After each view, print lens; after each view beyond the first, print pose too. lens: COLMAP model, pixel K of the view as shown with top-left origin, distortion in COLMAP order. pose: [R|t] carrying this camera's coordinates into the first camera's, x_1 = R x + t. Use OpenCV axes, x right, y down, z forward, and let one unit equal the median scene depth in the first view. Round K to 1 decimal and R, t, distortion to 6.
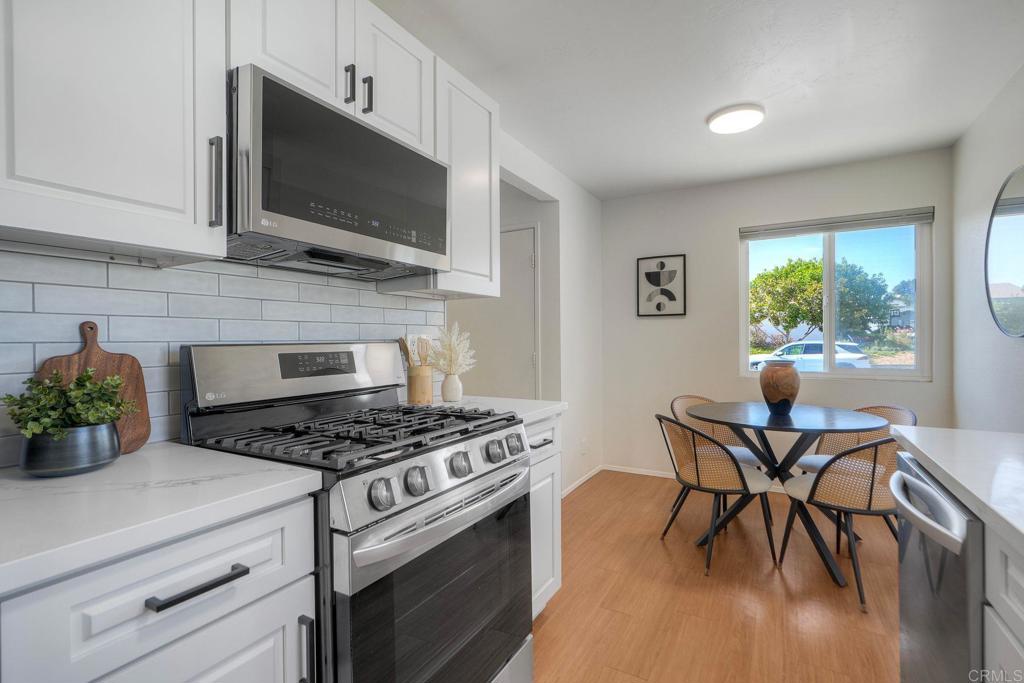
lens RADIAL K [[467.5, 0, 518.2], [0, 467.5, 341.6], [0, 0, 1]] dist [-0.002840, 0.000303]
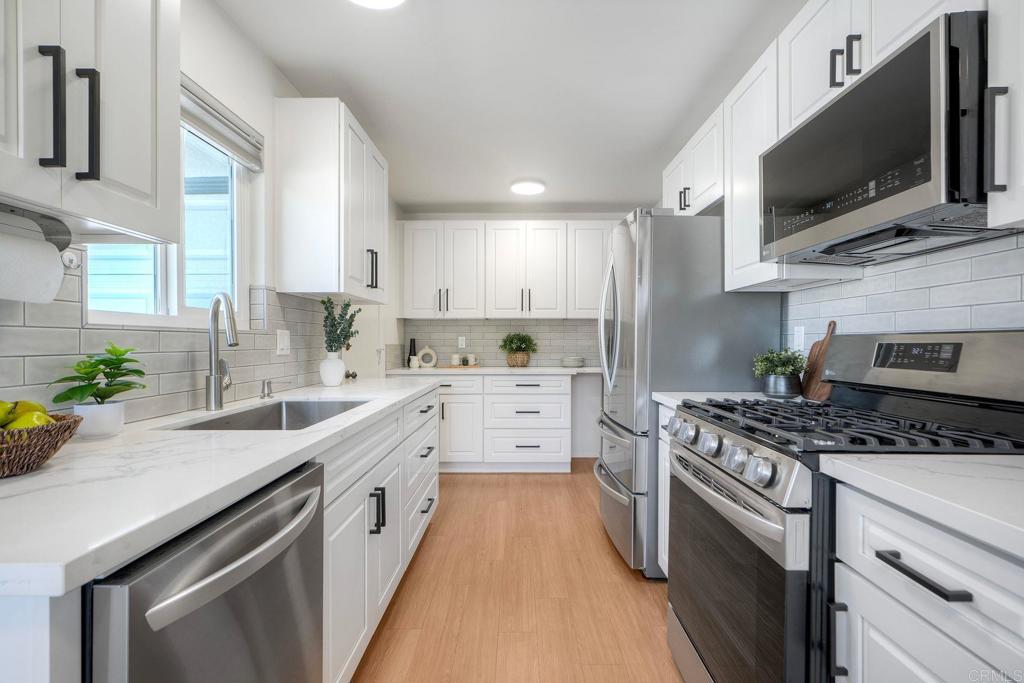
lens RADIAL K [[467.5, 0, 518.2], [0, 467.5, 341.6], [0, 0, 1]] dist [-0.002840, 0.000303]
pose [[-0.869118, 0.008429, -0.494533, 0.646853], [0.004997, 0.999953, 0.008261, 0.009652], [0.494579, 0.004708, -0.869120, 1.388931]]
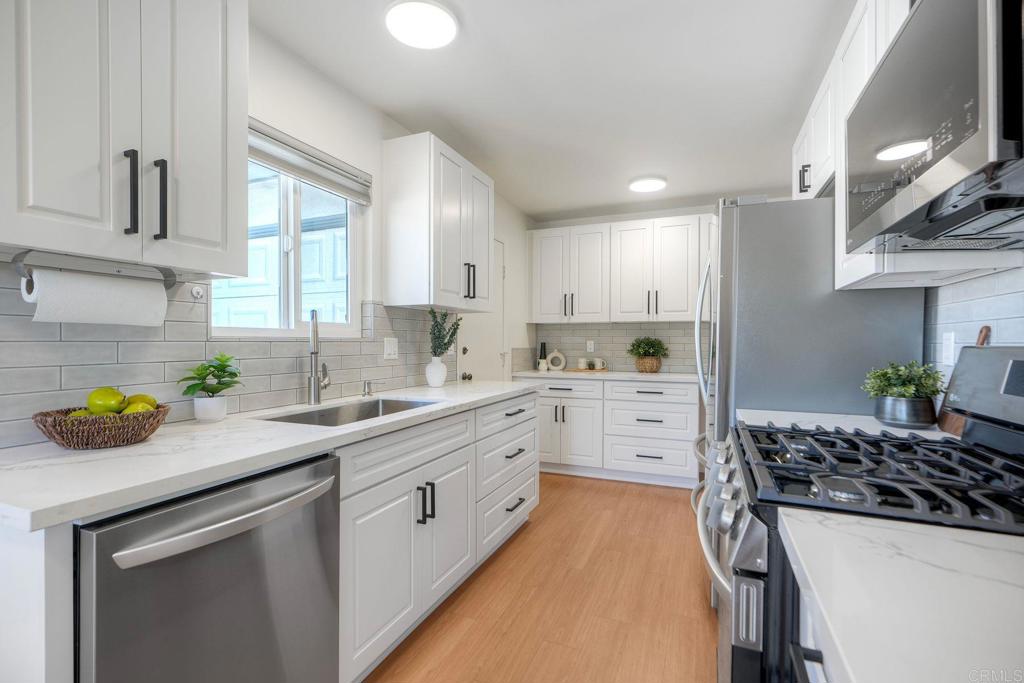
lens RADIAL K [[463.7, 0, 518.8], [0, 463.7, 341.9], [0, 0, 1]] dist [-0.002305, 0.000574]
pose [[-0.991942, 0.006335, -0.126535, 0.313979], [0.005622, 0.999966, 0.005989, -0.011077], [0.126569, 0.005230, -0.991944, 1.497212]]
